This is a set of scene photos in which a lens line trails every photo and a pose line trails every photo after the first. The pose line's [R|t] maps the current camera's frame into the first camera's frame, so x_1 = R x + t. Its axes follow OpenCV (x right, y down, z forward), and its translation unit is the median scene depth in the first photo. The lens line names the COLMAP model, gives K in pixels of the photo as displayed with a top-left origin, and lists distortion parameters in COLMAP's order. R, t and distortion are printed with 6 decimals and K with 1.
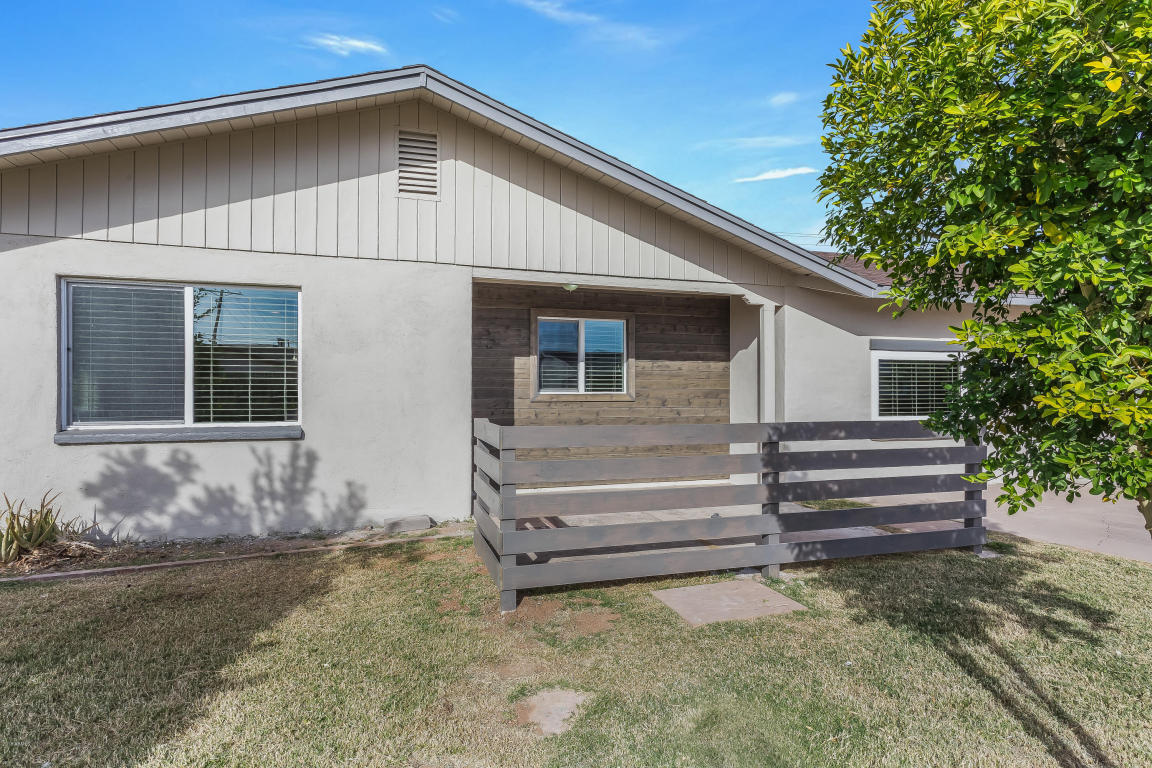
lens RADIAL K [[641.9, 0, 598.1], [0, 641.9, 378.2], [0, 0, 1]] dist [-0.015042, 0.001517]
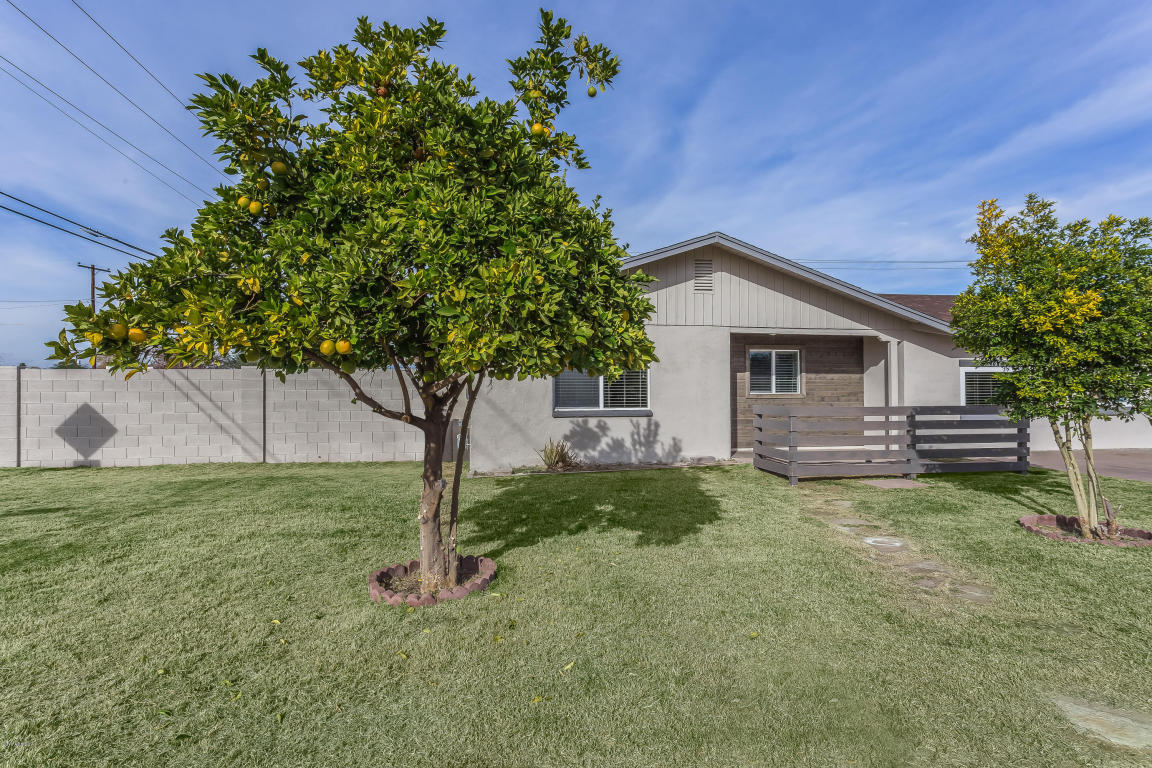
lens RADIAL K [[563.0, 0, 576.2], [0, 563.0, 375.6], [0, 0, 1]] dist [-0.010354, 0.000858]
pose [[0.982814, -0.008750, -0.184393, -0.363567], [0.006516, 0.999898, -0.012720, -0.011717], [0.184485, 0.011300, 0.982770, -0.783402]]
